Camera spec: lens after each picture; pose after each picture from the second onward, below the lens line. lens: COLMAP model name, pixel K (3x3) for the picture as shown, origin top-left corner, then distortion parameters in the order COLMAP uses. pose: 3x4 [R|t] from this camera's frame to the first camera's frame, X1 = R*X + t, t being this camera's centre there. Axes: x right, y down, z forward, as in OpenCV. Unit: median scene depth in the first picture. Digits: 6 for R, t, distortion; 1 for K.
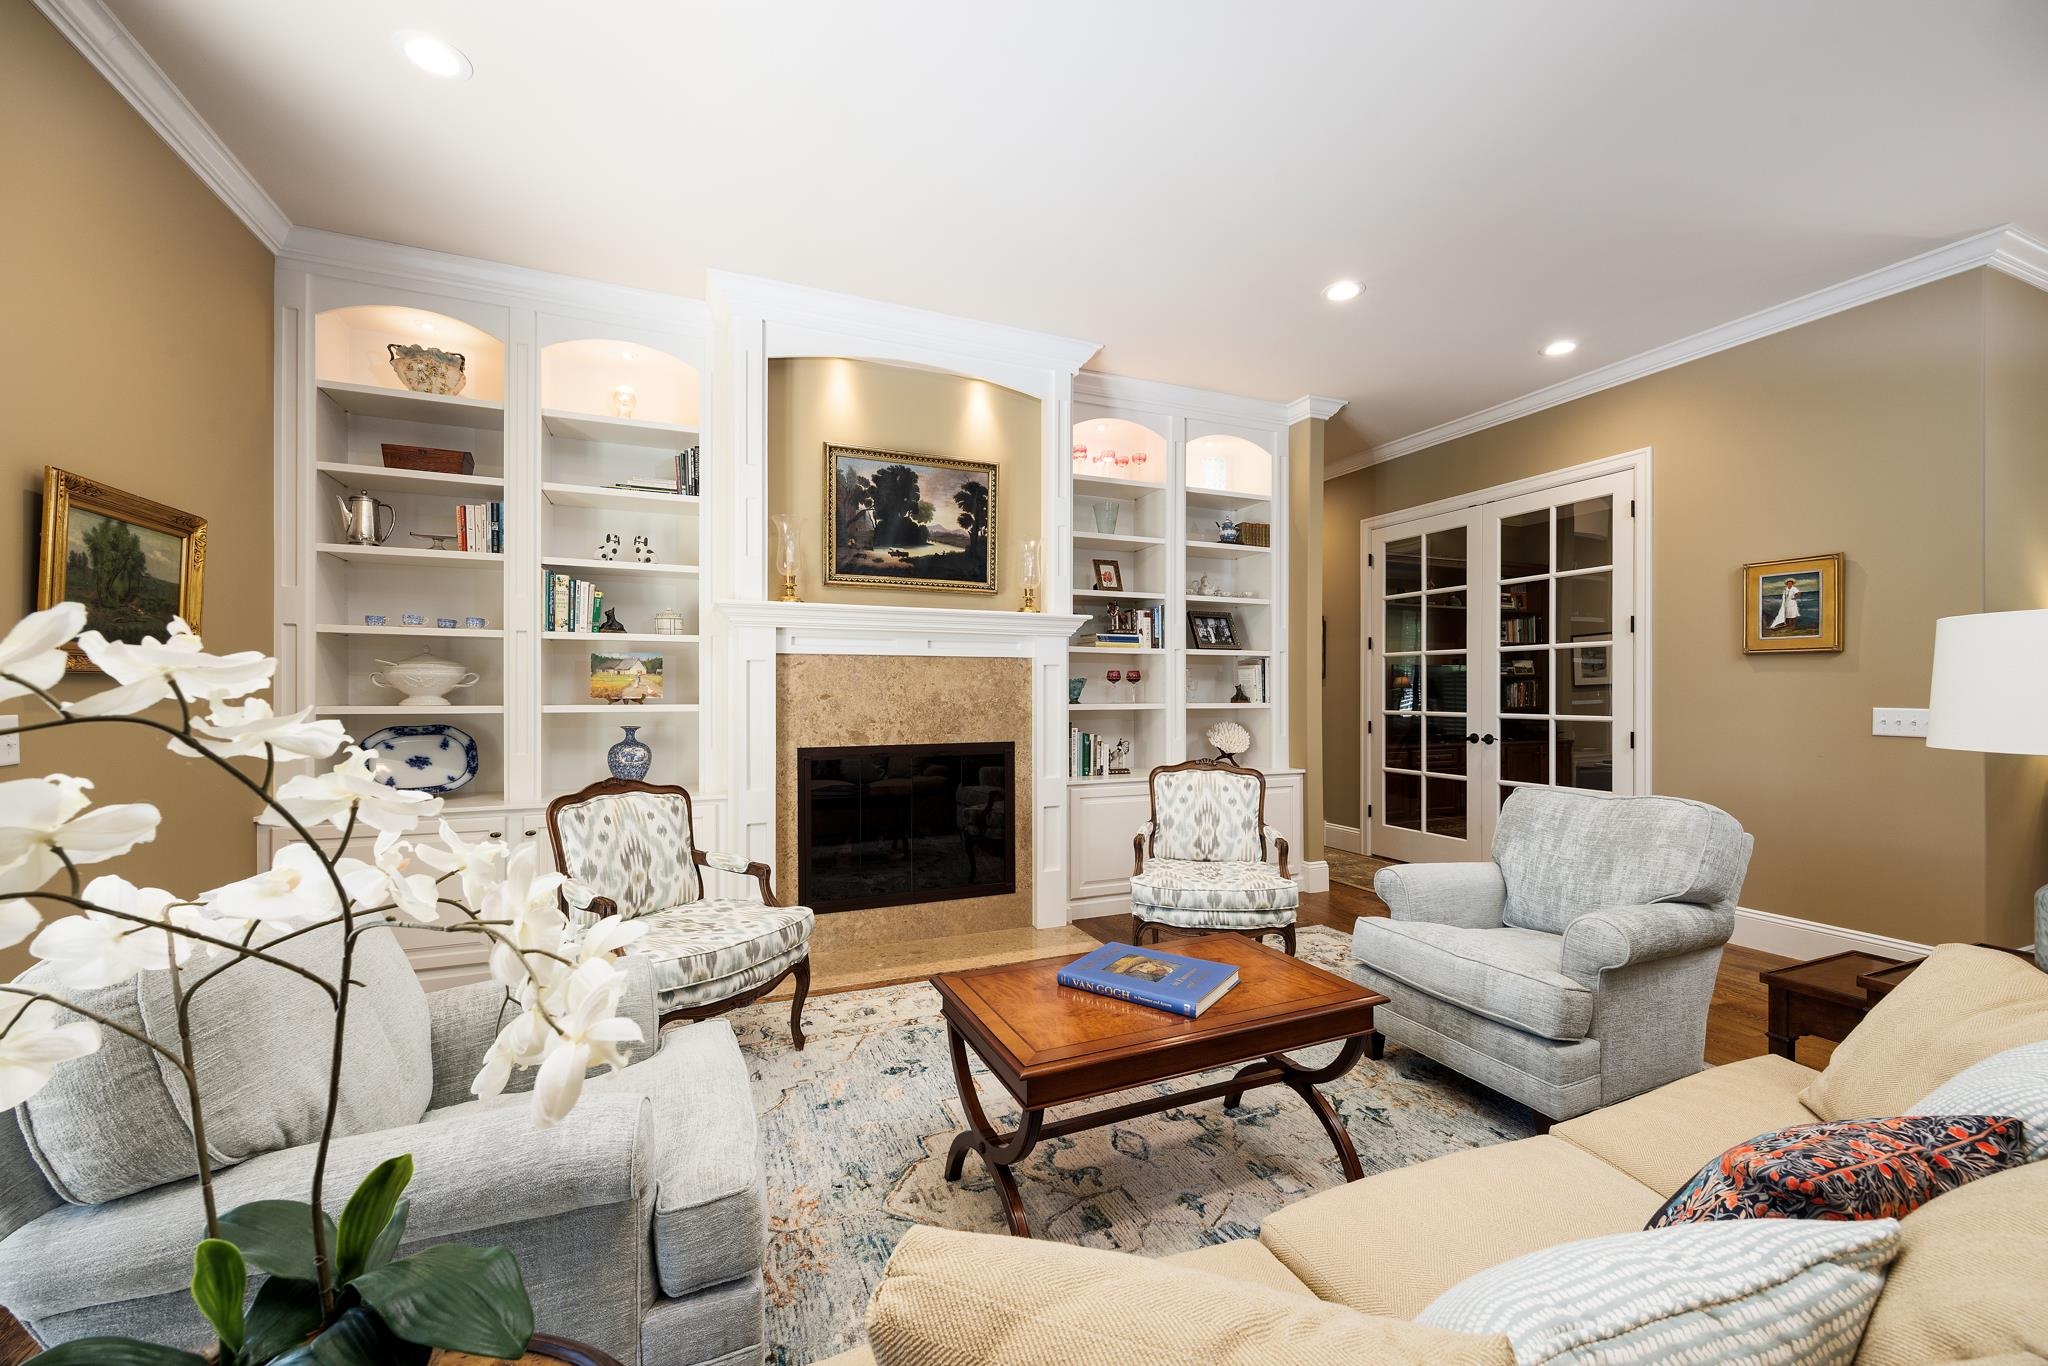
lens RADIAL K [[807.8, 0, 1032.3], [0, 807.8, 684.6], [0, 0, 1]] dist [0.000200, 0.000349]
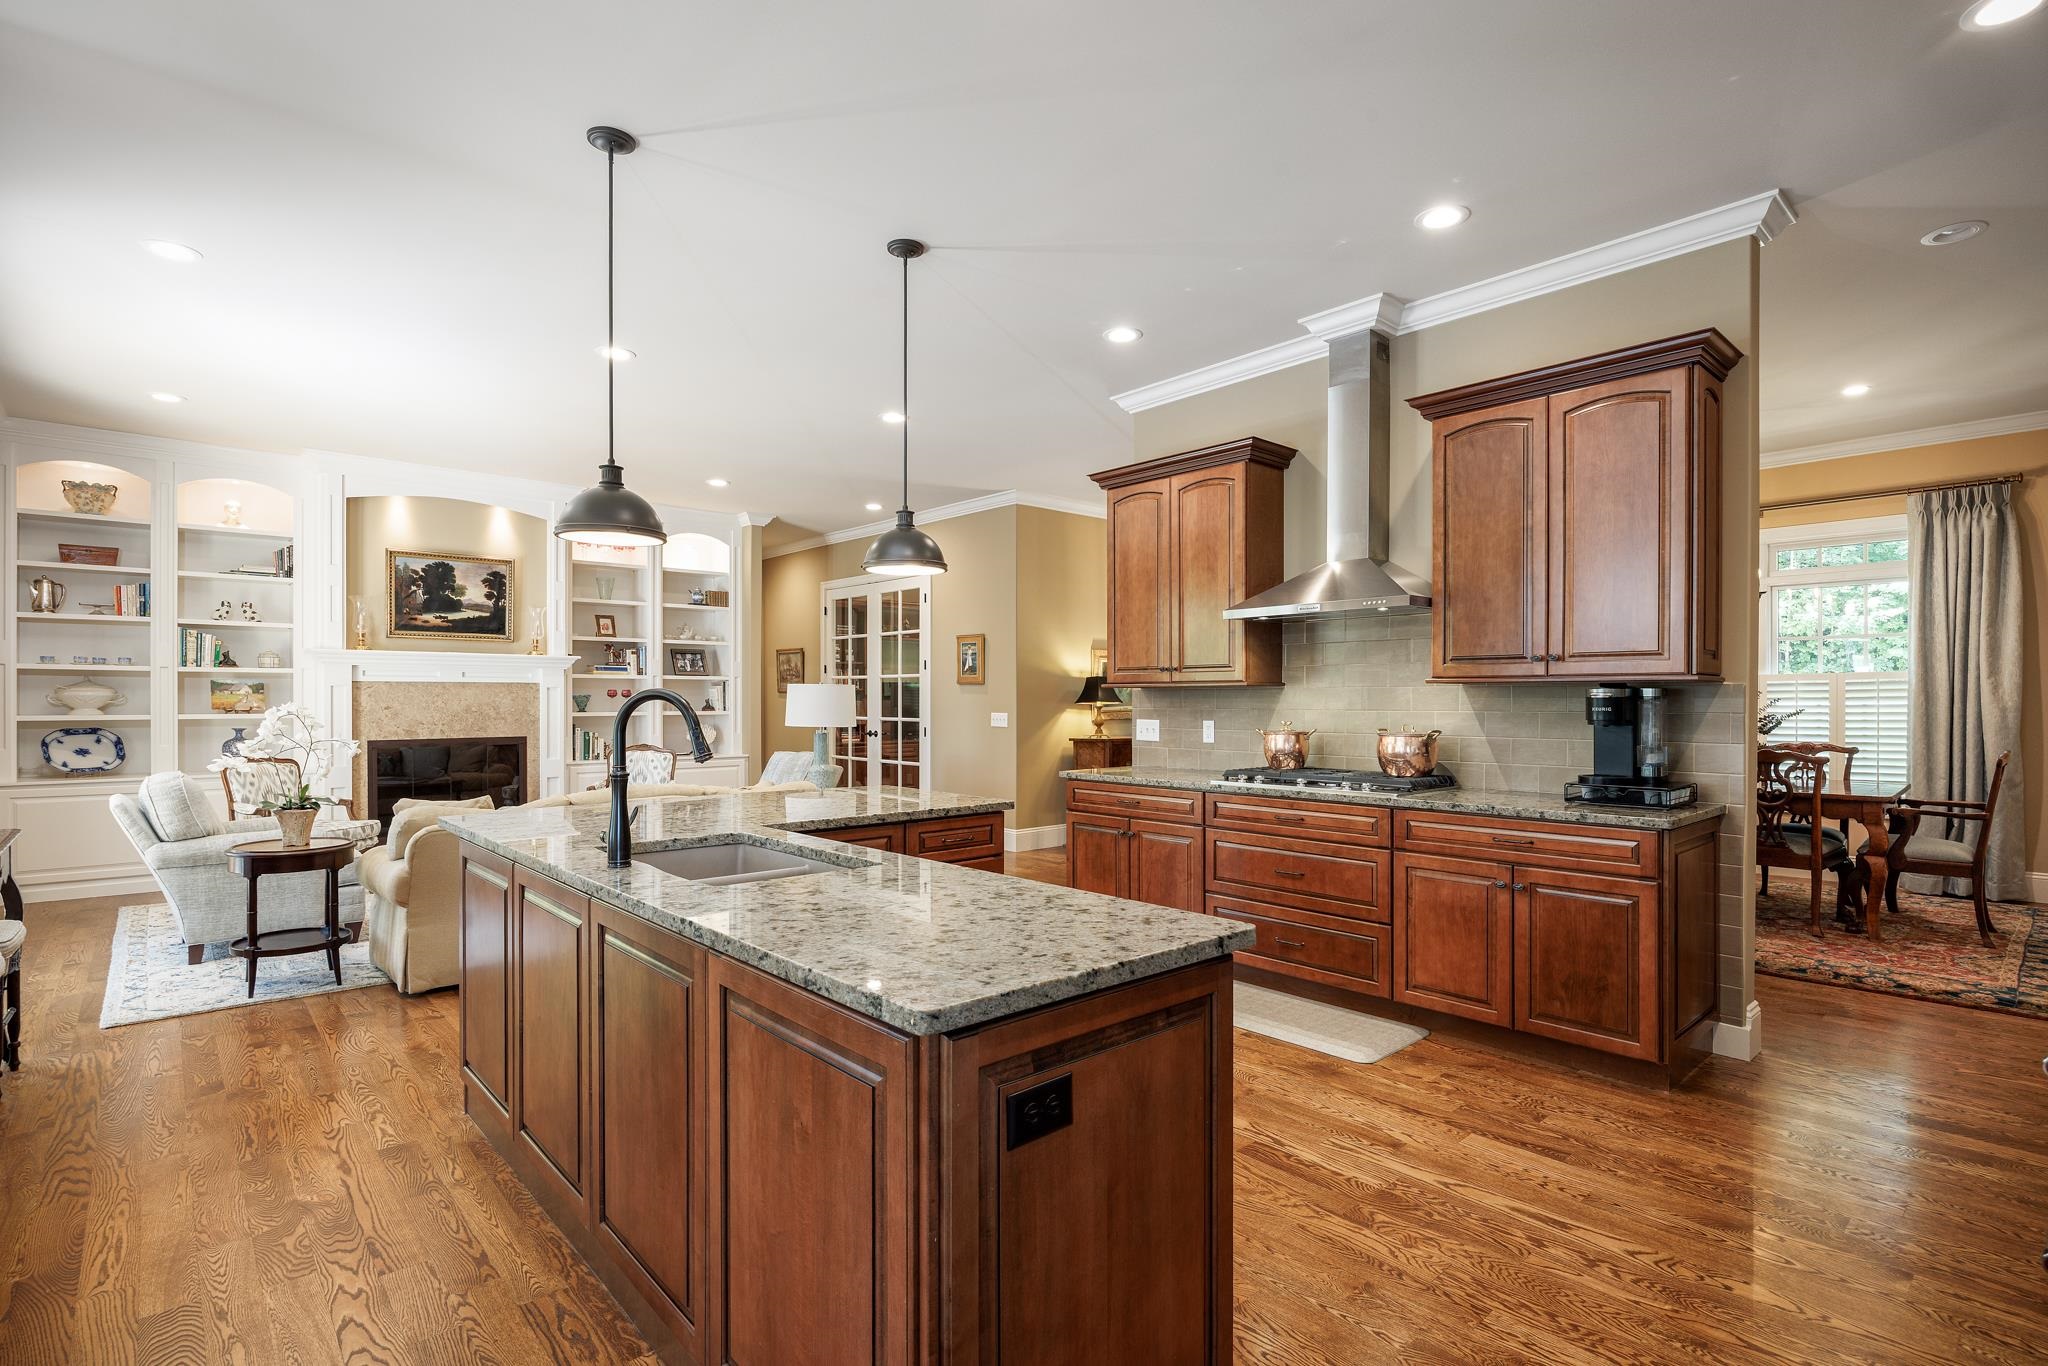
lens RADIAL K [[981.1, 0, 1022.7], [0, 981.1, 698.7], [0, 0, 1]] dist [-0.004633, 0.000355]
pose [[0.948874, 0.000765, 0.315655, 0.312909], [-0.004319, 0.999935, 0.010558, -0.028858], [-0.315626, -0.011381, 0.948815, -1.189103]]
